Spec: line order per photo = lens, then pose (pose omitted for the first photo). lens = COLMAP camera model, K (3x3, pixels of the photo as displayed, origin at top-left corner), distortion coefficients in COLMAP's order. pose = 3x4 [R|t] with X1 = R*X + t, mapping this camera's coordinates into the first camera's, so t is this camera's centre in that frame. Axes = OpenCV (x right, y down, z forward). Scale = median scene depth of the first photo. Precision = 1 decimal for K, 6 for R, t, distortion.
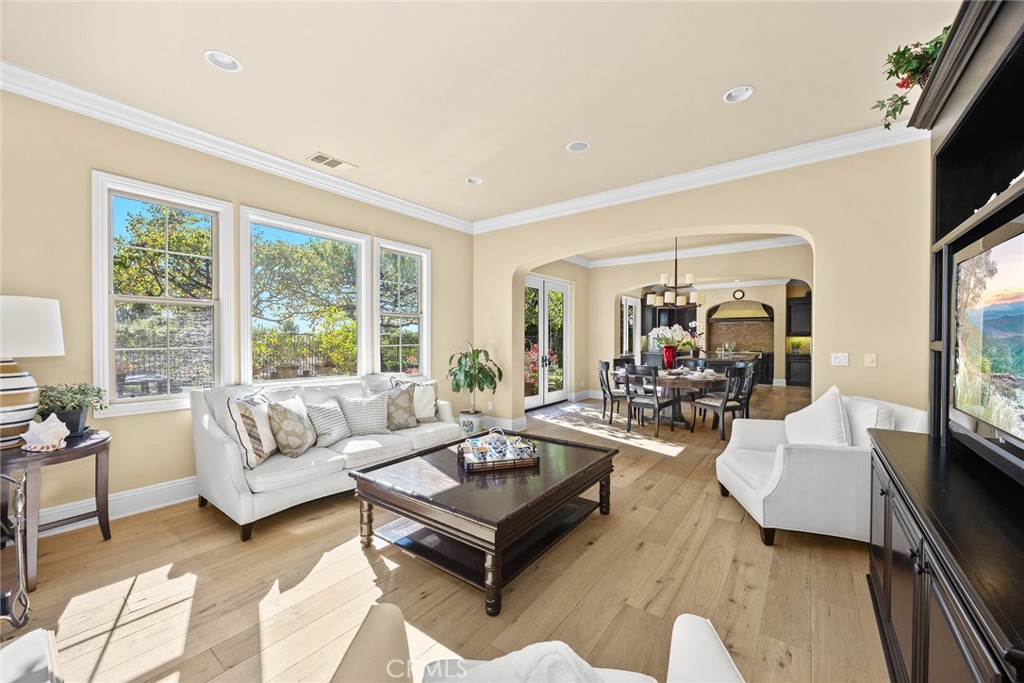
lens RADIAL K [[394.3, 0, 512.6], [0, 394.3, 343.1], [0, 0, 1]] dist [-0.000967, -0.000045]
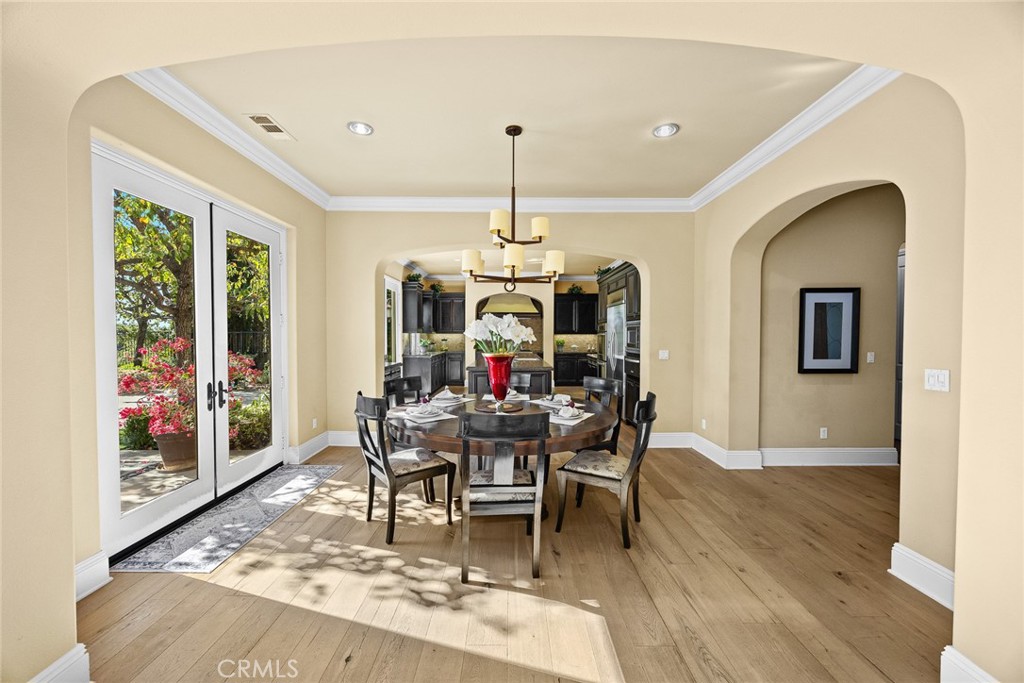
lens RADIAL K [[394.3, 0, 517.1], [0, 394.3, 342.5], [0, 0, 1]] dist [-0.000967, -0.000045]
pose [[0.795830, -0.011710, 0.605407, 0.075086], [0.005614, 0.999913, 0.011961, -0.012143], [-0.605494, -0.006120, 0.795826, 0.425836]]
